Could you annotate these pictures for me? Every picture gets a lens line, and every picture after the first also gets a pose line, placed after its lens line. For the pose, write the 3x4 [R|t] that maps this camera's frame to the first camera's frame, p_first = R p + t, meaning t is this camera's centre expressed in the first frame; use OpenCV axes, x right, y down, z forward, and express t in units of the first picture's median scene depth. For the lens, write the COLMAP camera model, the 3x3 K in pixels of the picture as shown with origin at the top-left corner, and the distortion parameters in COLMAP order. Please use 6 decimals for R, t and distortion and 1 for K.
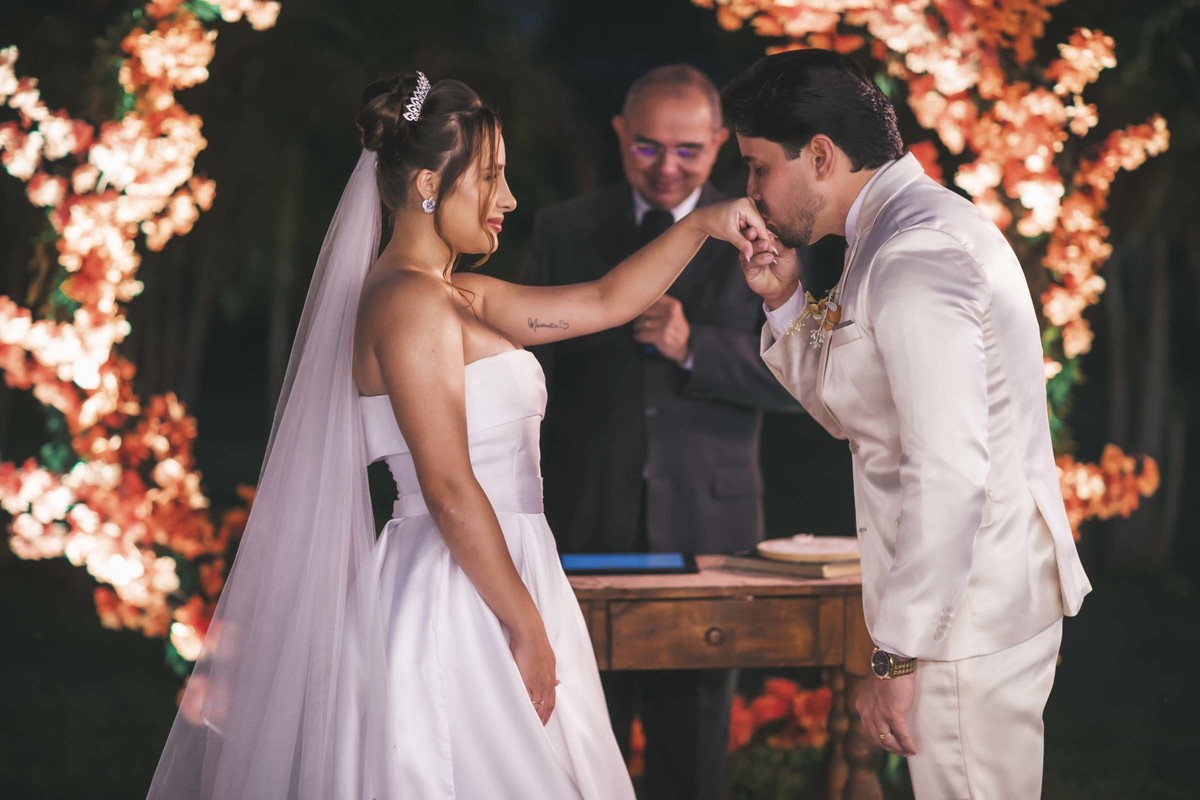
lens RADIAL K [[2847.9, 0, 657.4], [0, 2847.9, 407.1], [0, 0, 1]] dist [-0.213976, 0.000000]
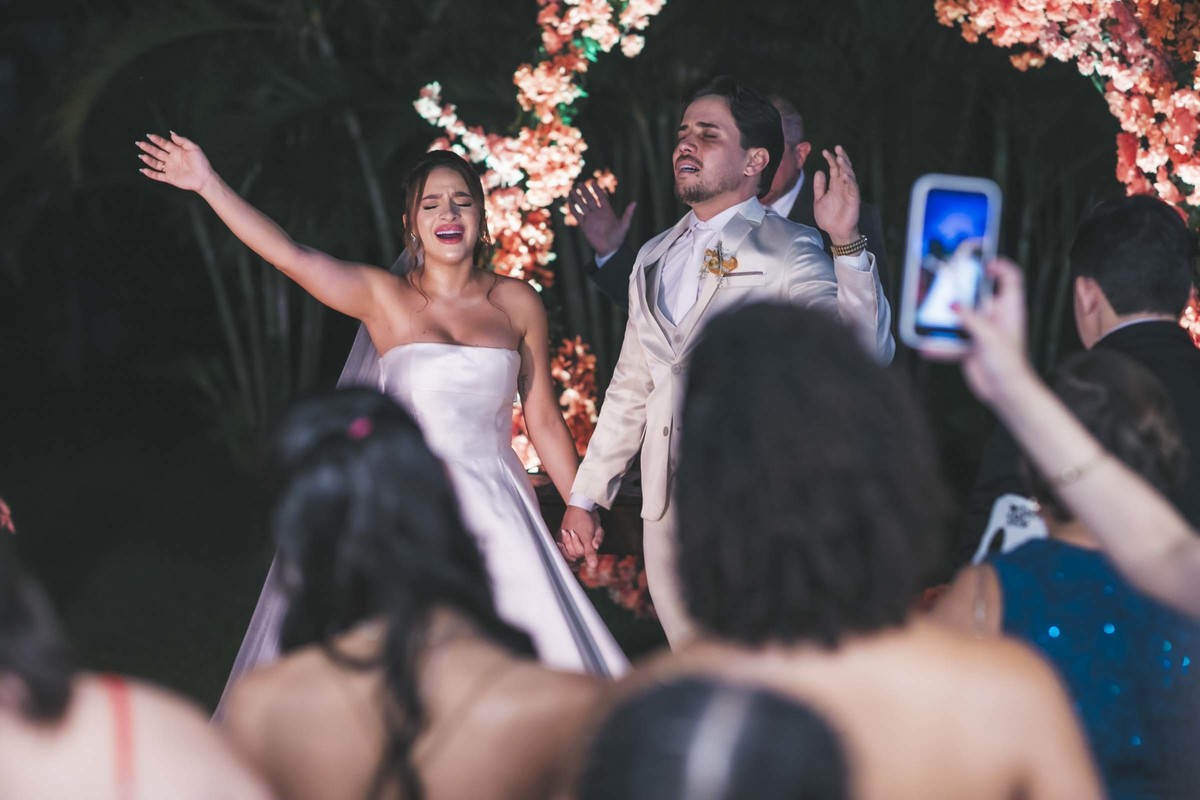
lens RADIAL K [[2847.9, 0, 598.8], [0, 2847.9, 399.1], [0, 0, 1]] dist [-0.213976, 0.000000]
pose [[0.881805, 0.012000, -0.471461, 0.474231], [0.009198, 0.999049, 0.042631, -0.033052], [0.471524, -0.041929, 0.880856, -0.168378]]
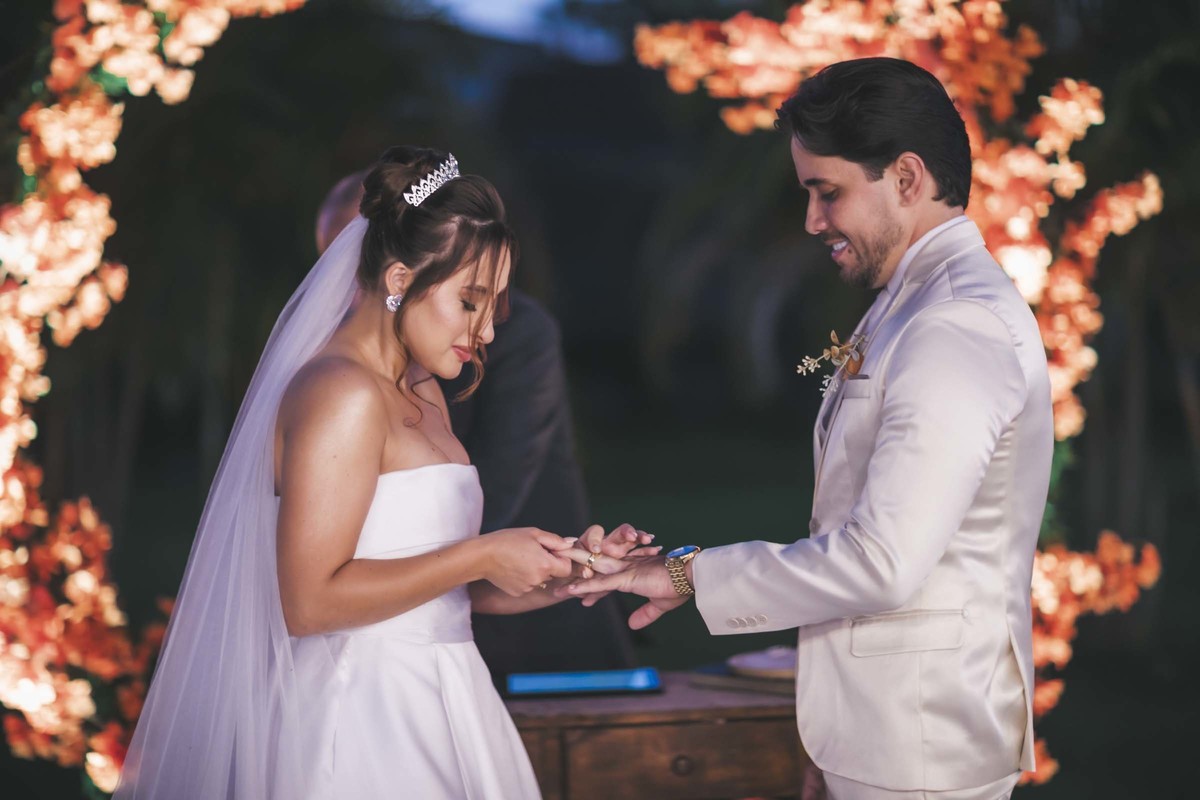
lens RADIAL K [[2847.9, 0, 677.7], [0, 2847.9, 387.8], [0, 0, 1]] dist [-0.213976, 0.000000]
pose [[0.999461, -0.023226, 0.023207, 0.000522], [0.023985, 0.999168, -0.032986, -0.006585], [-0.022422, 0.033525, 0.999186, 0.083537]]
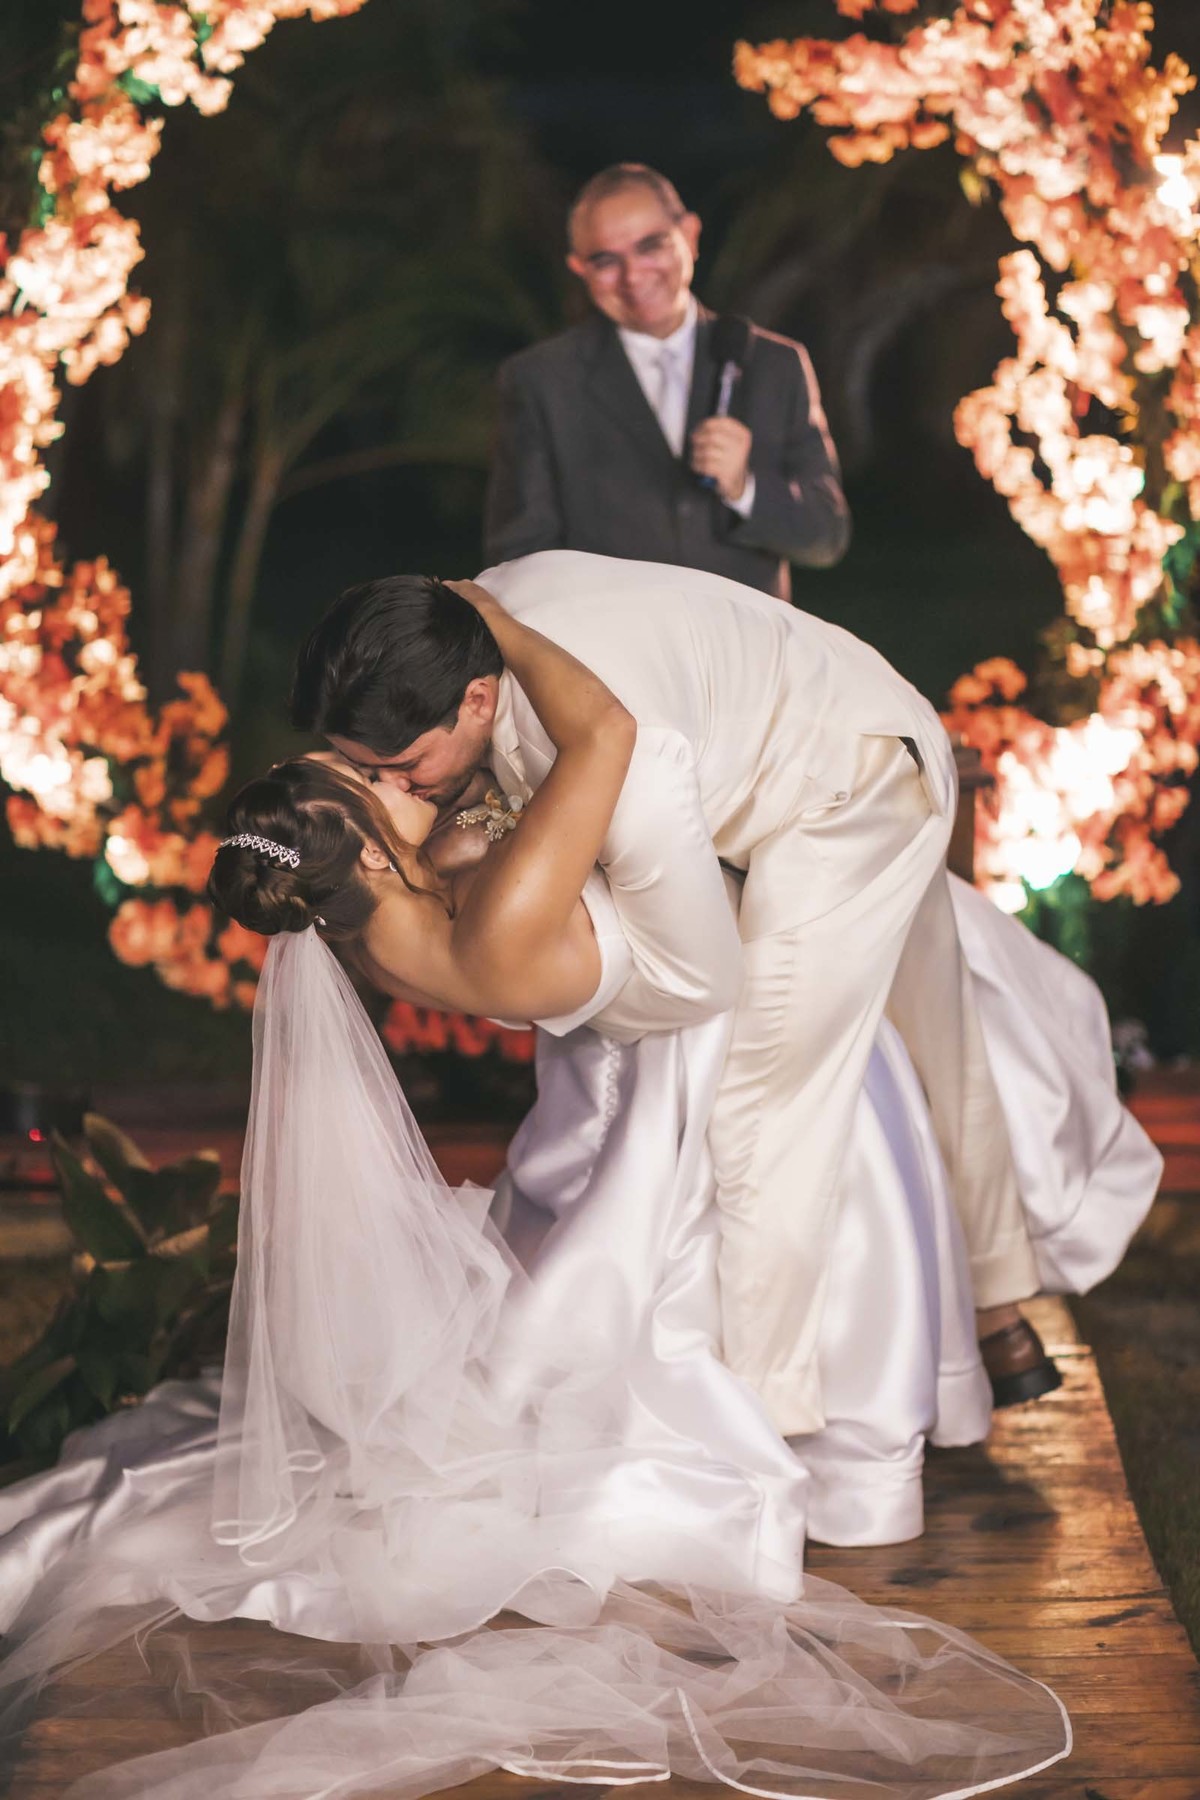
lens RADIAL K [[4271.8, 0, 607.6], [0, 4271.8, 897.5], [0, 0, 1]] dist [-0.213976, 0.000000]
pose [[0.999991, 0.003693, -0.001889, -0.022643], [-0.003548, 0.997435, 0.071489, 0.004186], [0.002148, -0.071482, 0.997440, -0.238886]]
